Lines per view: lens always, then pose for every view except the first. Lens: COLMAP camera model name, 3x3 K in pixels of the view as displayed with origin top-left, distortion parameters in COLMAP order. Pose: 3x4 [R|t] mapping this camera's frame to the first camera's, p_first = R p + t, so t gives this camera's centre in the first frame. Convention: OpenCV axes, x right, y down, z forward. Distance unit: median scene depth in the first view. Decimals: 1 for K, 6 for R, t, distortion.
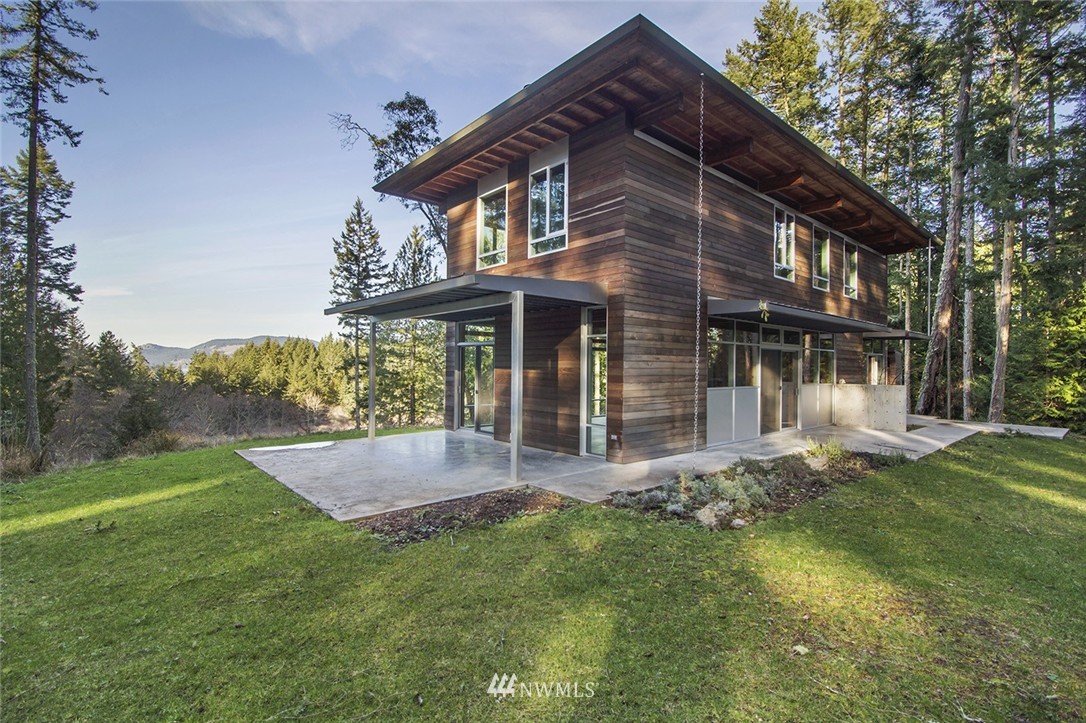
lens RADIAL K [[504.4, 0, 548.1], [0, 504.4, 359.6], [0, 0, 1]] dist [0.002847, 0.000343]
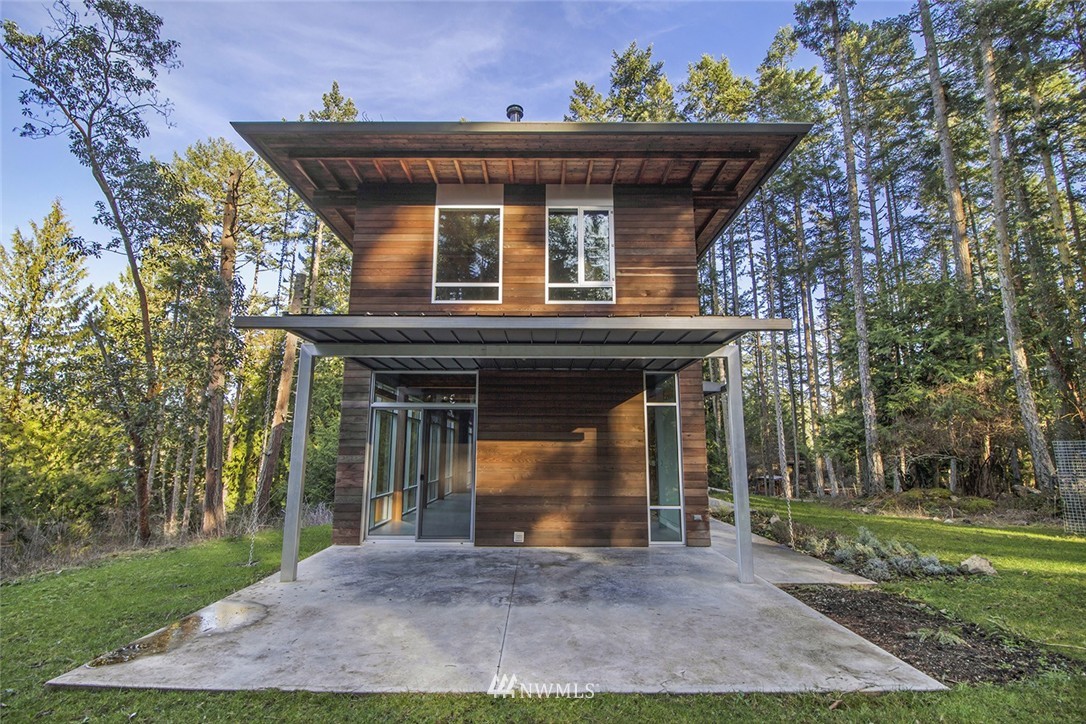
lens RADIAL K [[504.4, 0, 544.0], [0, 504.4, 362.2], [0, 0, 1]] dist [0.002847, 0.000343]
pose [[0.649210, 0.122628, 0.750659, -0.429717], [0.000690, 0.986823, -0.161805, 0.014655], [-0.760609, 0.105564, 0.640570, 0.338335]]
